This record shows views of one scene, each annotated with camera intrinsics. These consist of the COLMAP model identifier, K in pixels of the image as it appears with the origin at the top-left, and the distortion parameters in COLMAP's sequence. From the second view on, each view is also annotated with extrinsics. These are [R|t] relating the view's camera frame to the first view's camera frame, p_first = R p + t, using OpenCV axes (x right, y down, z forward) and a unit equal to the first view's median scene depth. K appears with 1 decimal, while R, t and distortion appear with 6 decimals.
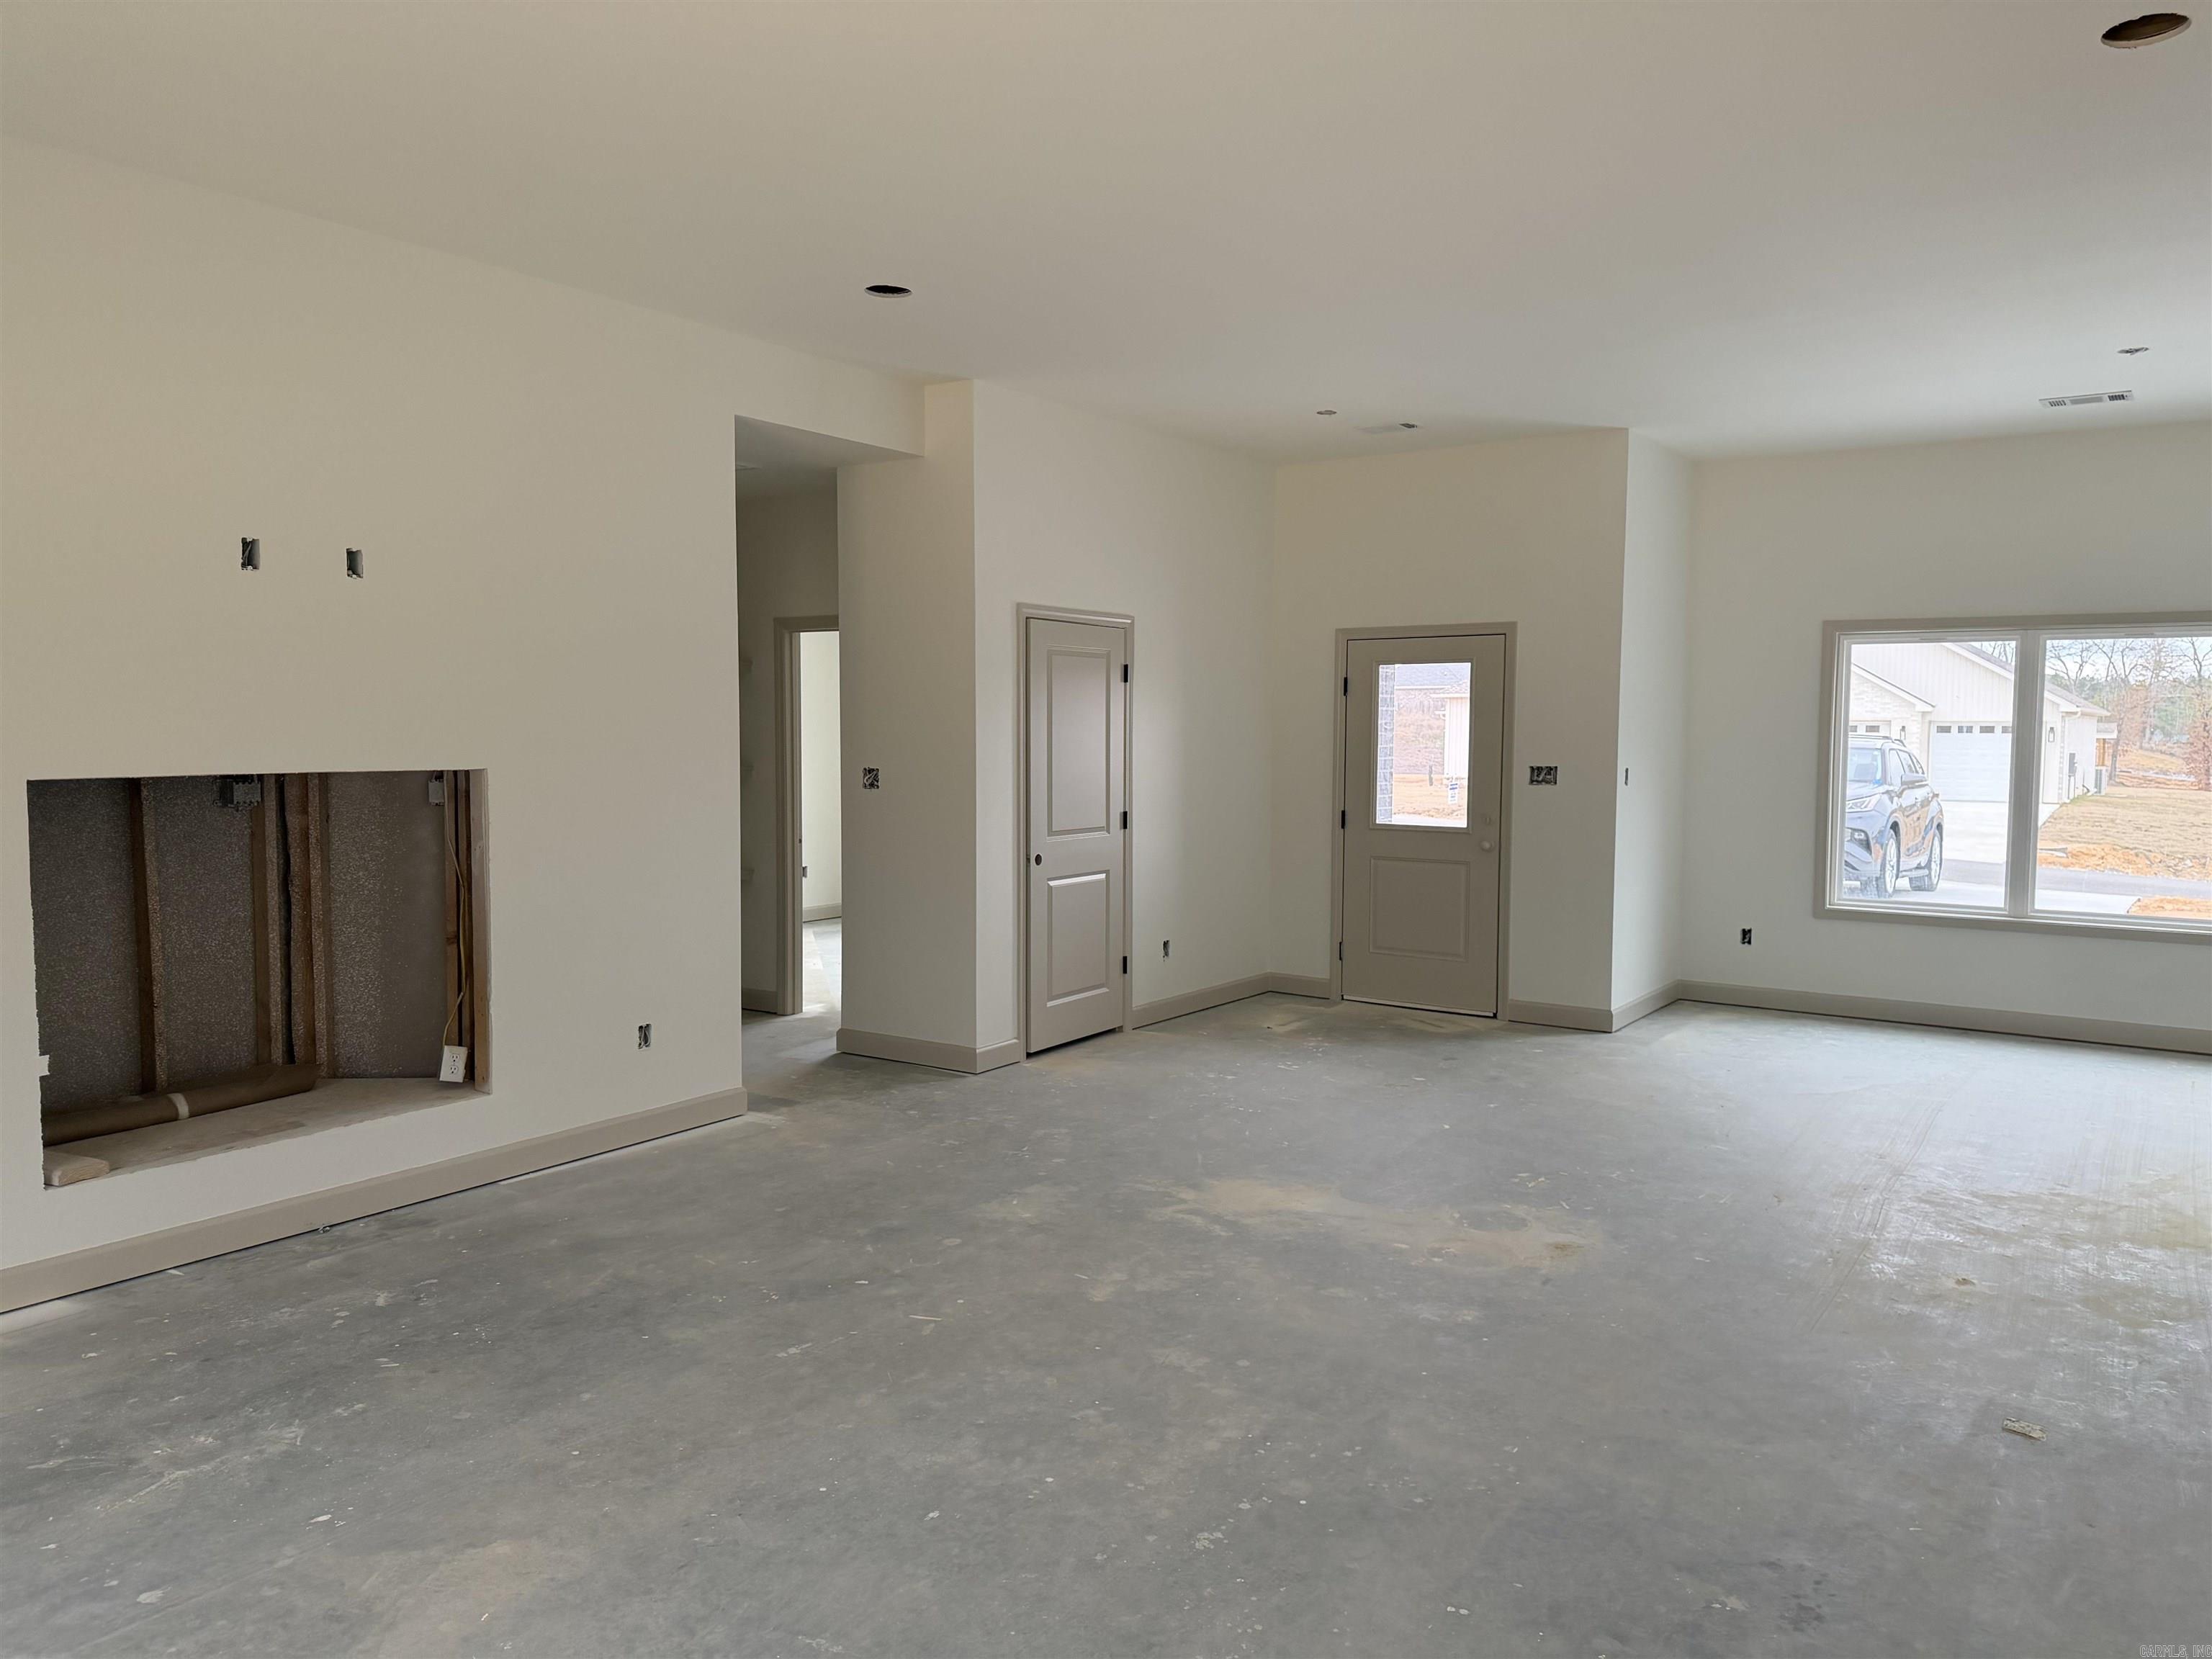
lens RADIAL K [[1559.4, 0, 1106.0], [0, 1559.4, 829.5], [0, 0, 1]] dist [0.022750, -0.026488]
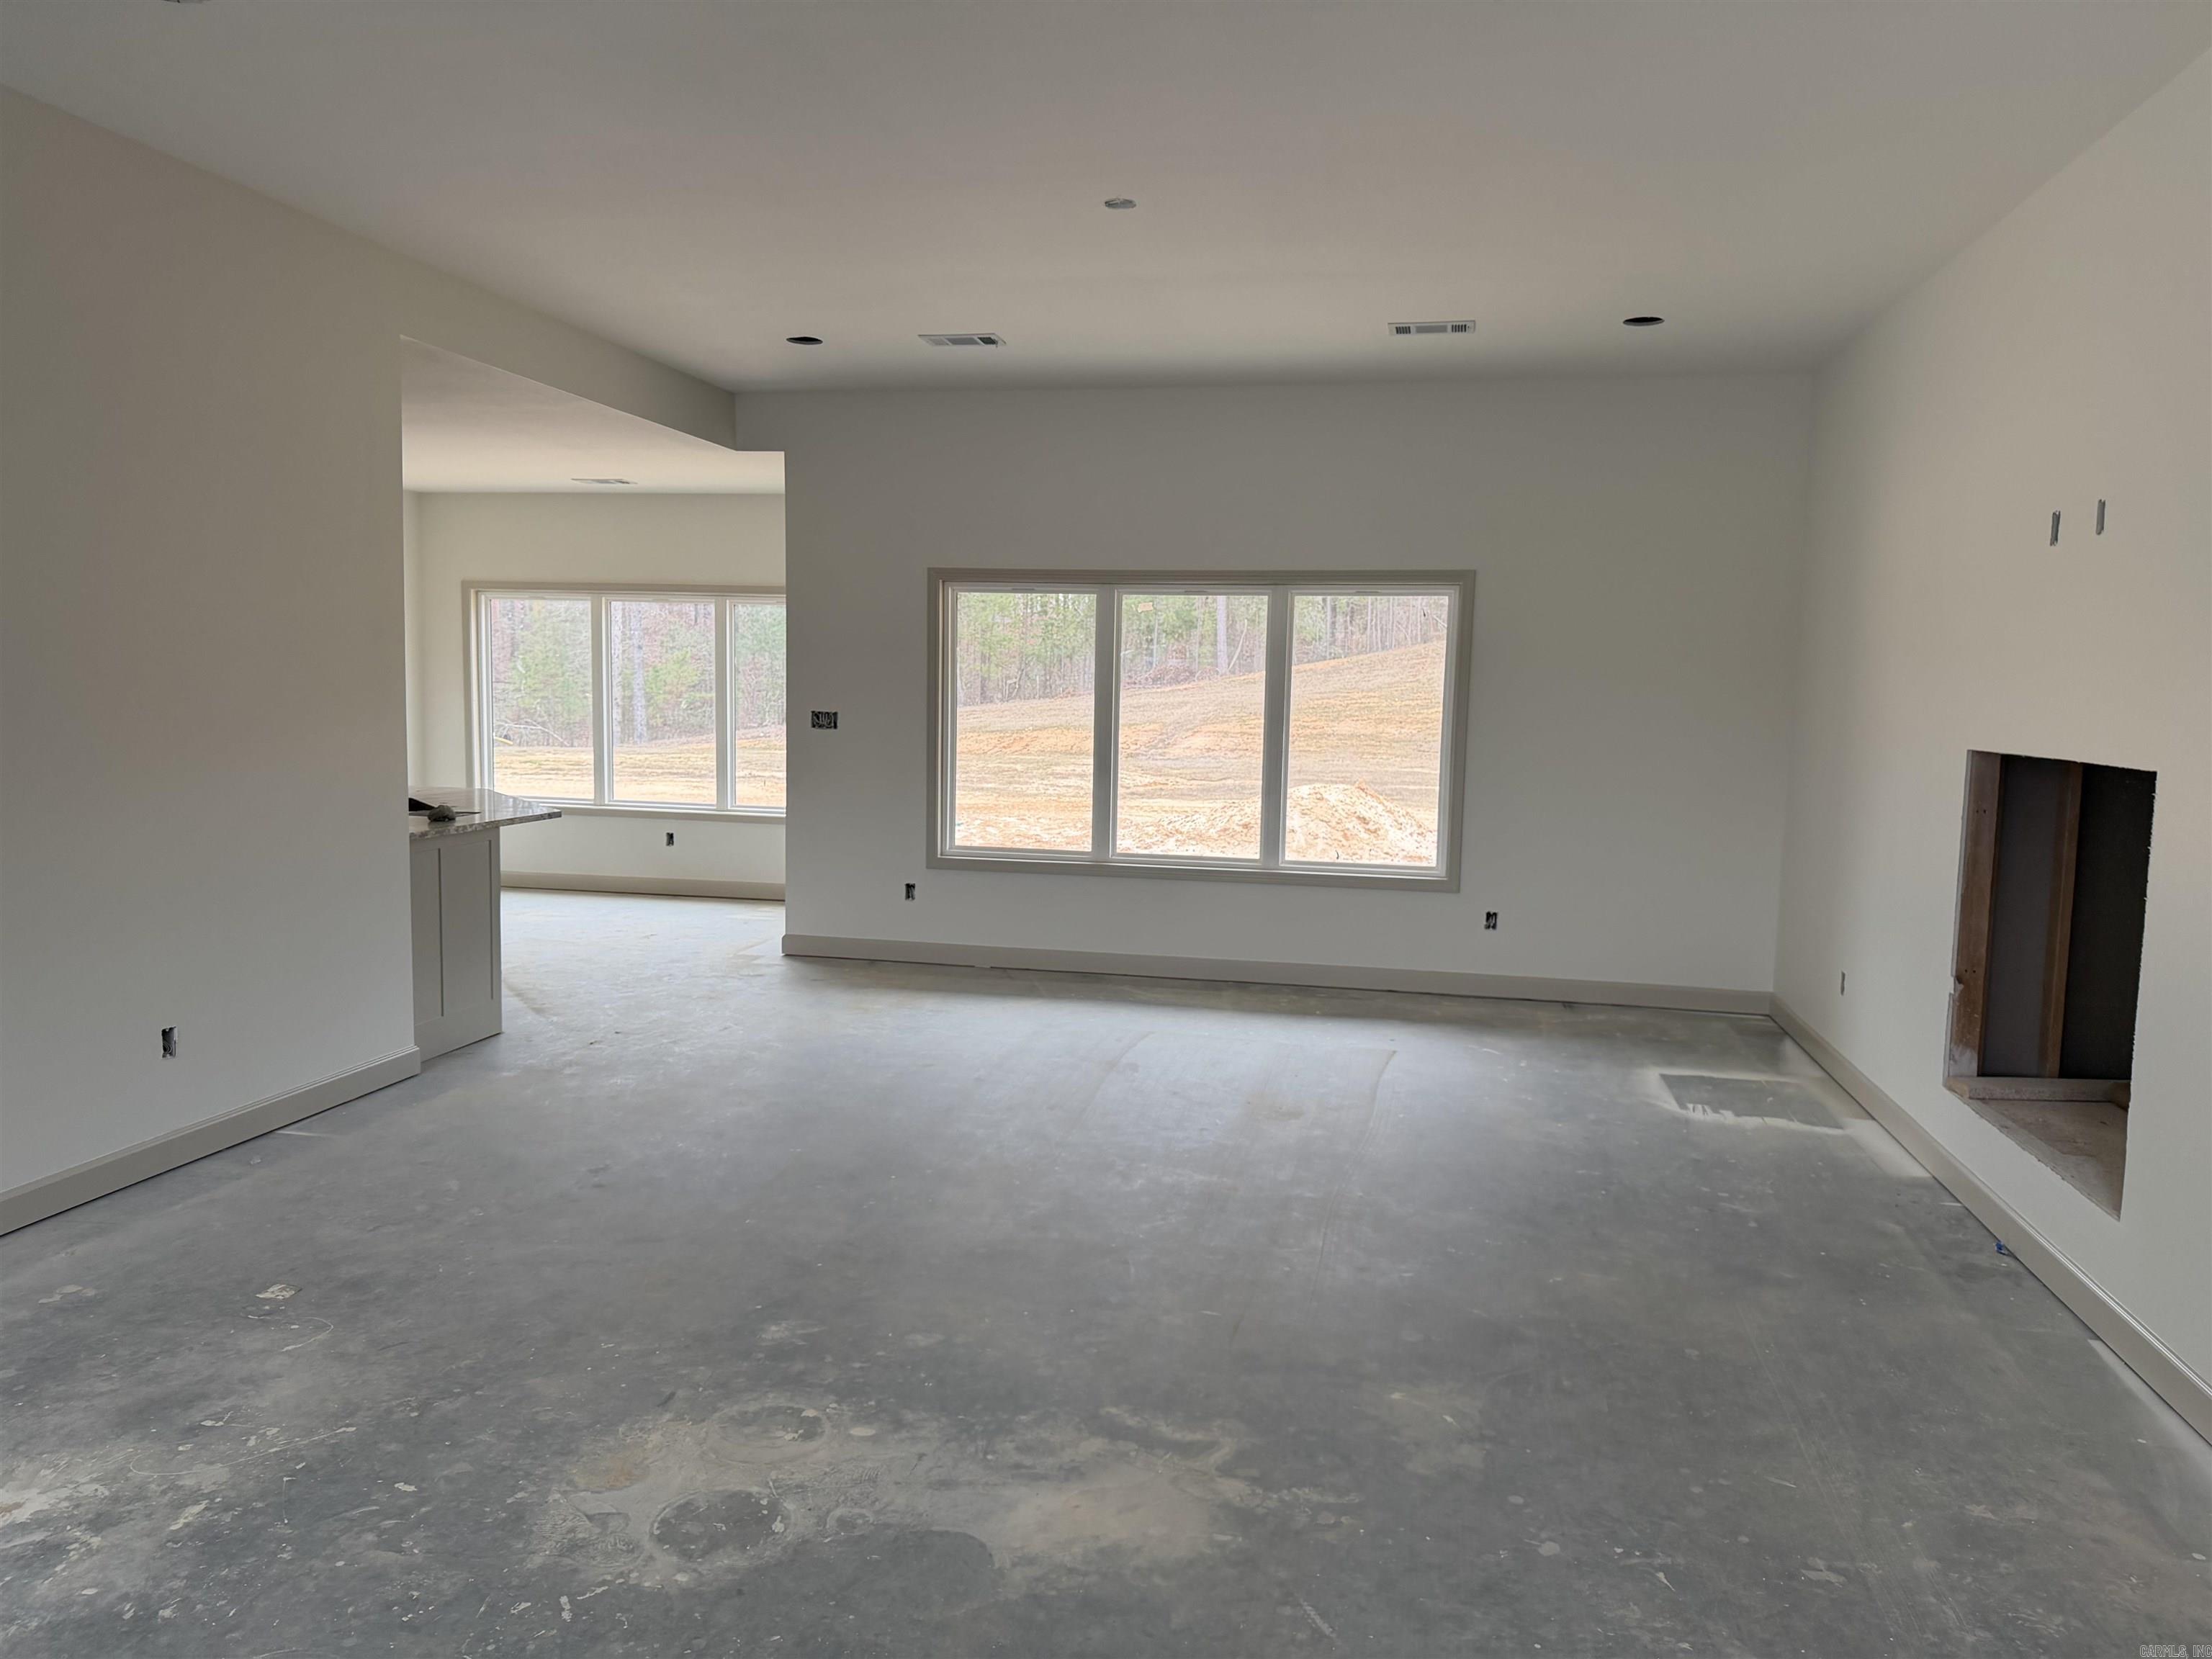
lens RADIAL K [[1559.4, 0, 1106.0], [0, 1559.4, 829.5], [0, 0, 1]] dist [0.022750, -0.026488]
pose [[-0.918371, 0.015602, -0.395412, 0.336848], [-0.050458, 0.986449, 0.156114, -0.103824], [0.392489, 0.163323, -0.905140, 1.525054]]
